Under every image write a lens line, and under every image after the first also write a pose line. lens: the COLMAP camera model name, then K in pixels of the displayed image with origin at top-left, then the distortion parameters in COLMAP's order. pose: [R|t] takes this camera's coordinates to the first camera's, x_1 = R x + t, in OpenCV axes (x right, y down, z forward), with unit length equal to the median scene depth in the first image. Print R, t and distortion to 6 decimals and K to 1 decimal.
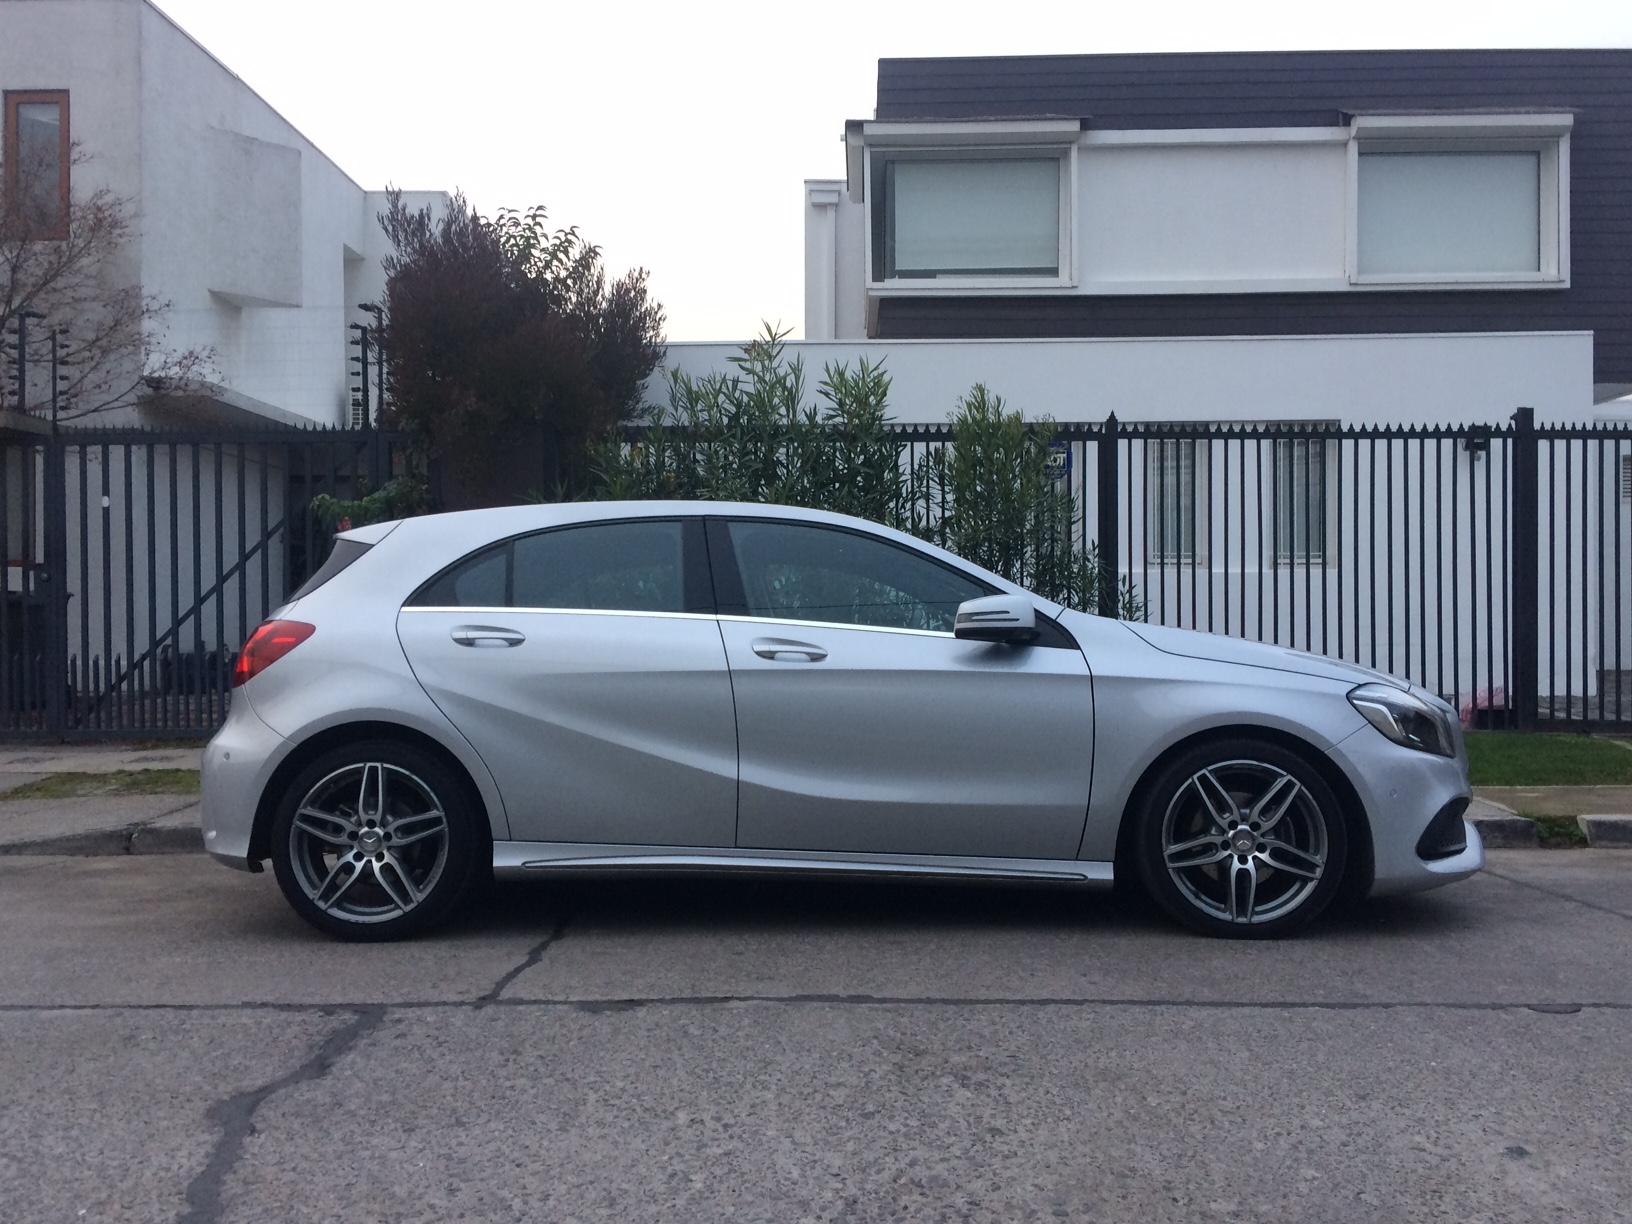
lens RADIAL K [[1478.5, 0, 816.0], [0, 1478.5, 612.0], [0, 0, 1]] dist [0.142440, -0.220467]
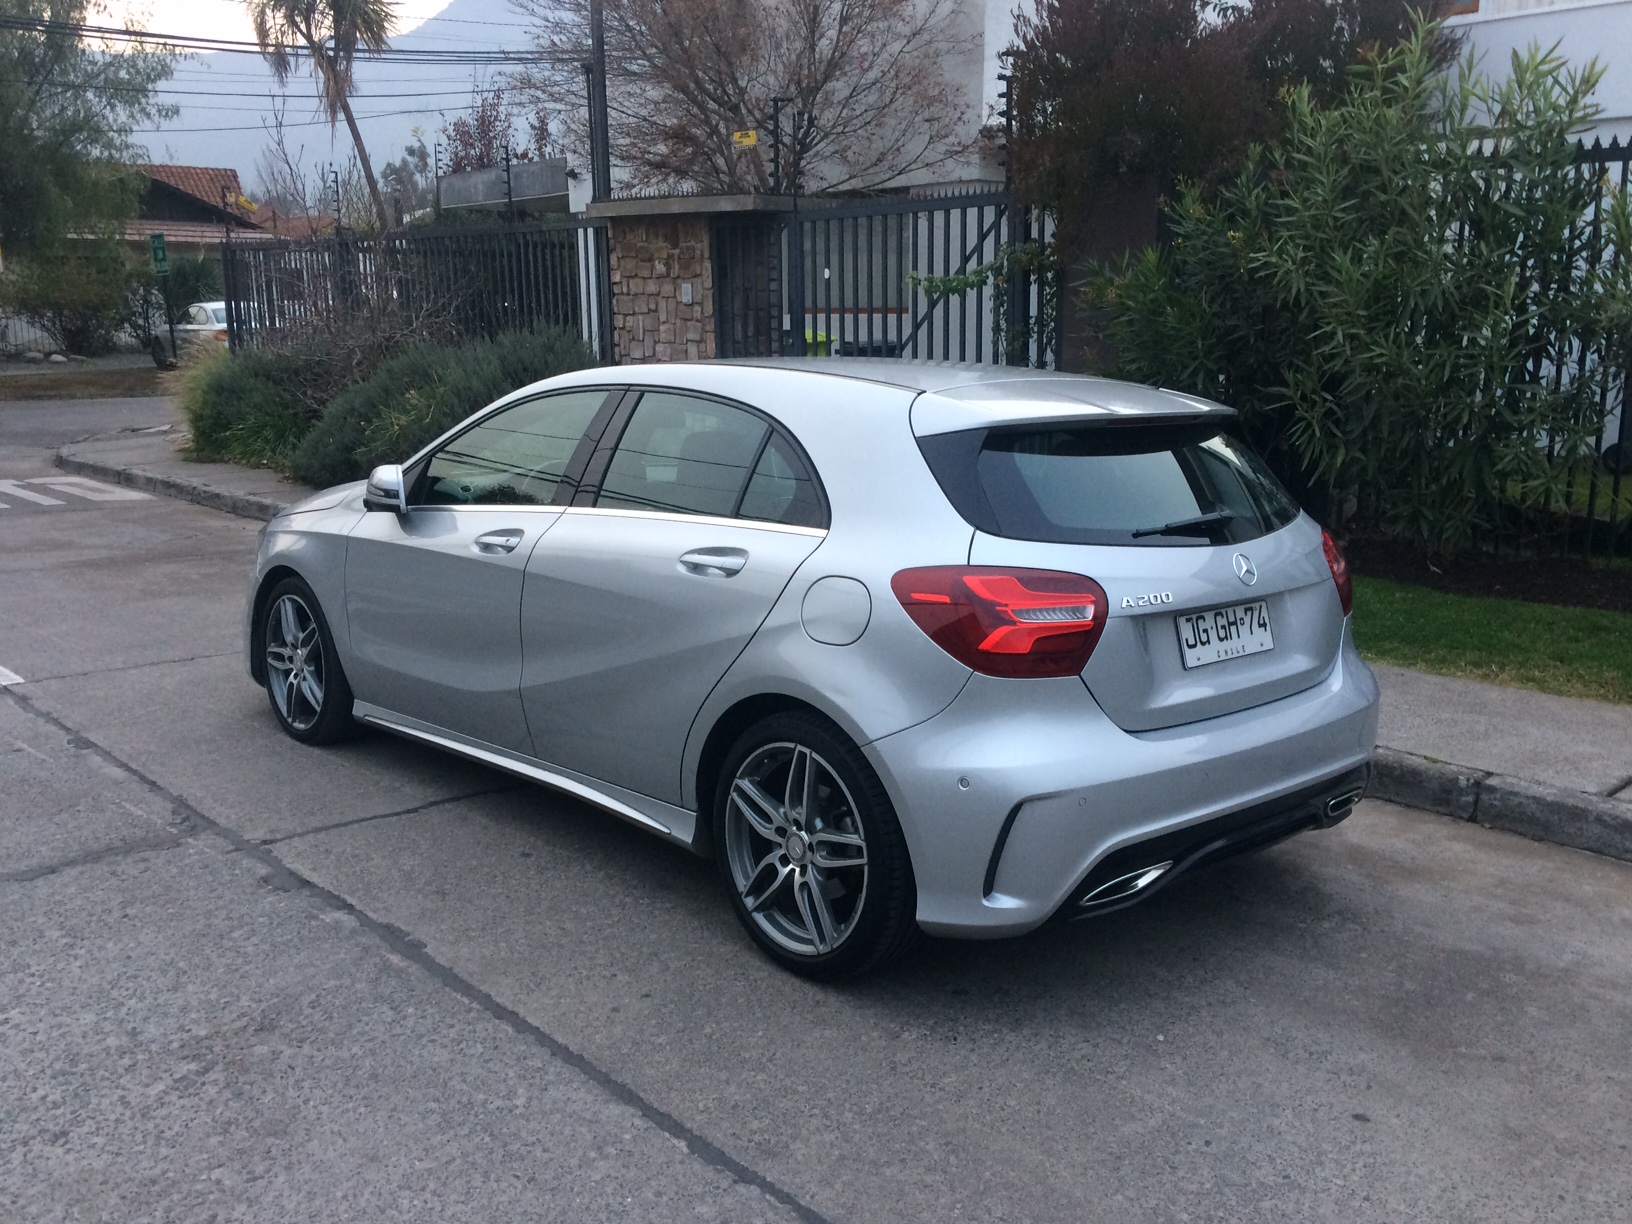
lens RADIAL K [[1474.6, 0, 816.0], [0, 1474.6, 612.0], [0, 0, 1]] dist [0.143322, -0.225553]
pose [[0.687694, 0.148996, -0.710547, 0.339045], [0.004833, 0.977753, 0.209705, -0.059184], [0.725985, -0.147646, 0.671675, 0.228871]]
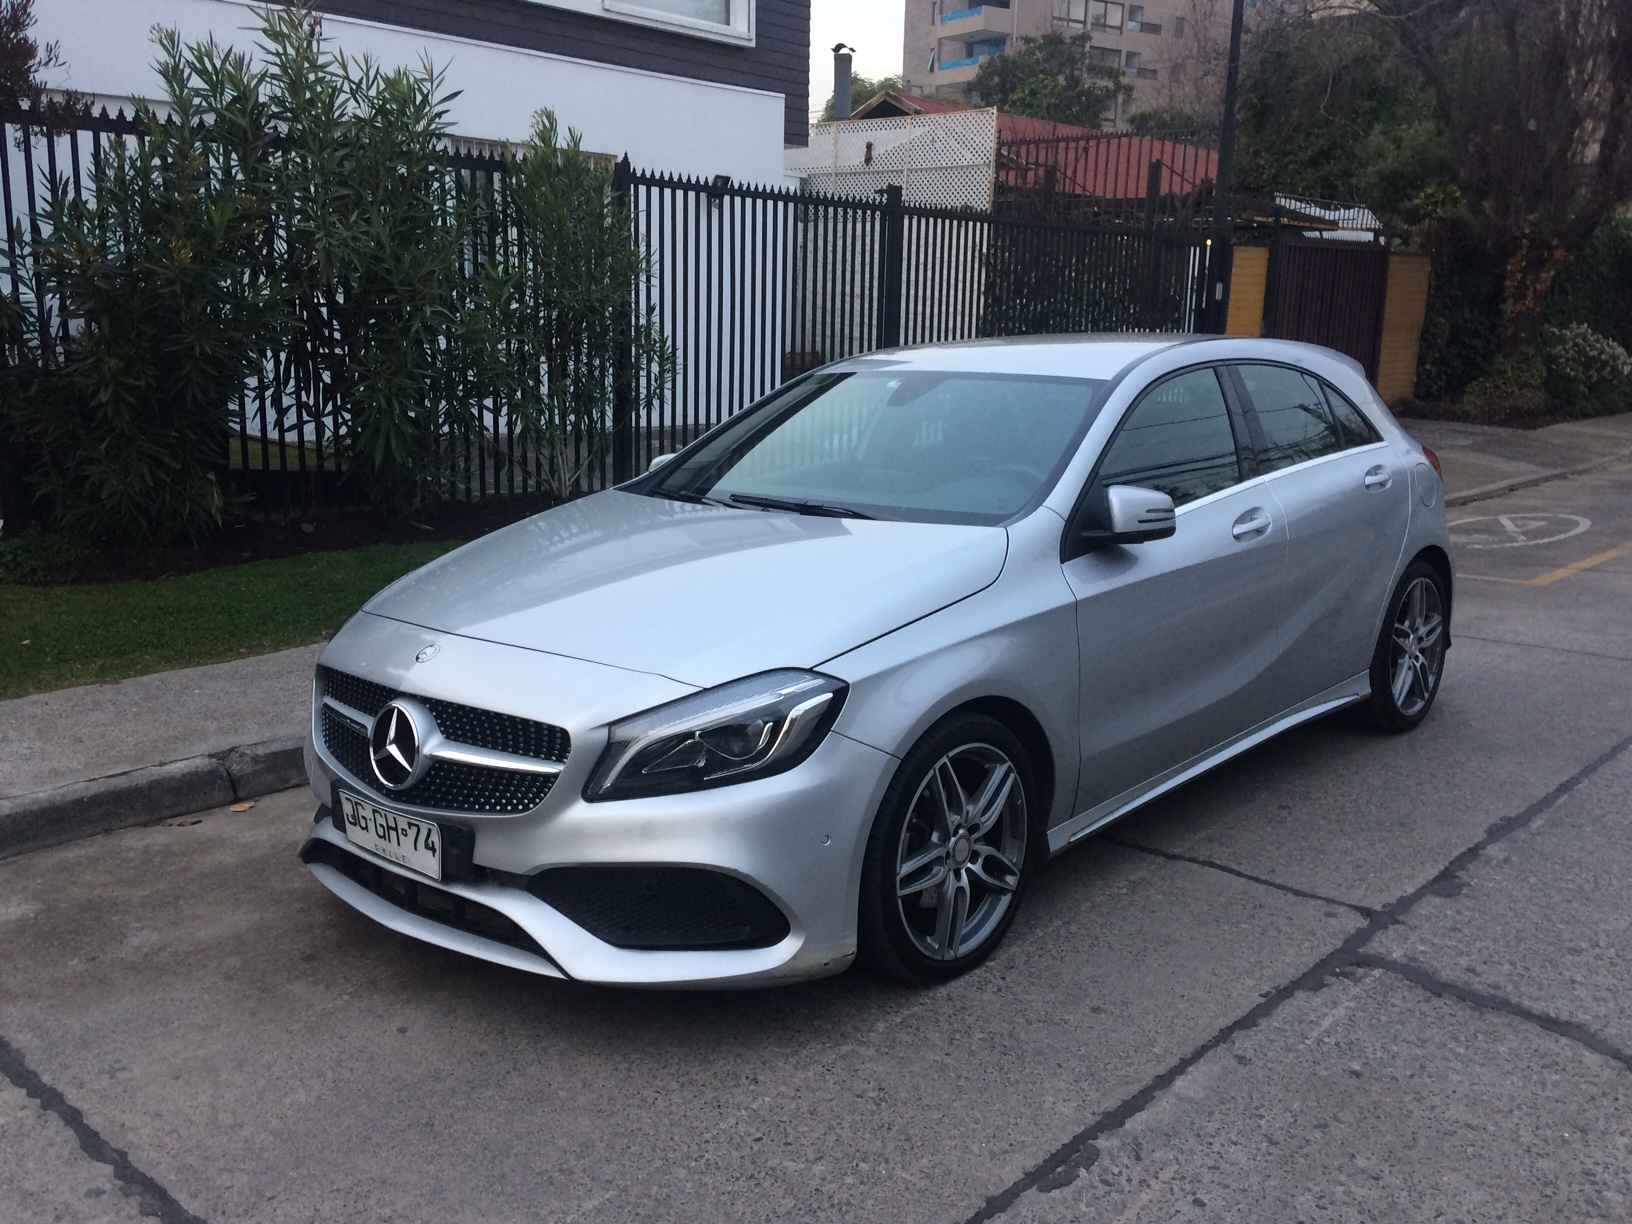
lens RADIAL K [[1474.6, 0, 816.0], [0, 1474.6, 612.0], [0, 0, 1]] dist [0.143322, -0.225553]
pose [[0.651121, -0.141217, 0.745721, -0.461443], [-0.024364, 0.978142, 0.206504, -0.049760], [-0.758583, -0.152628, 0.633448, 0.275911]]
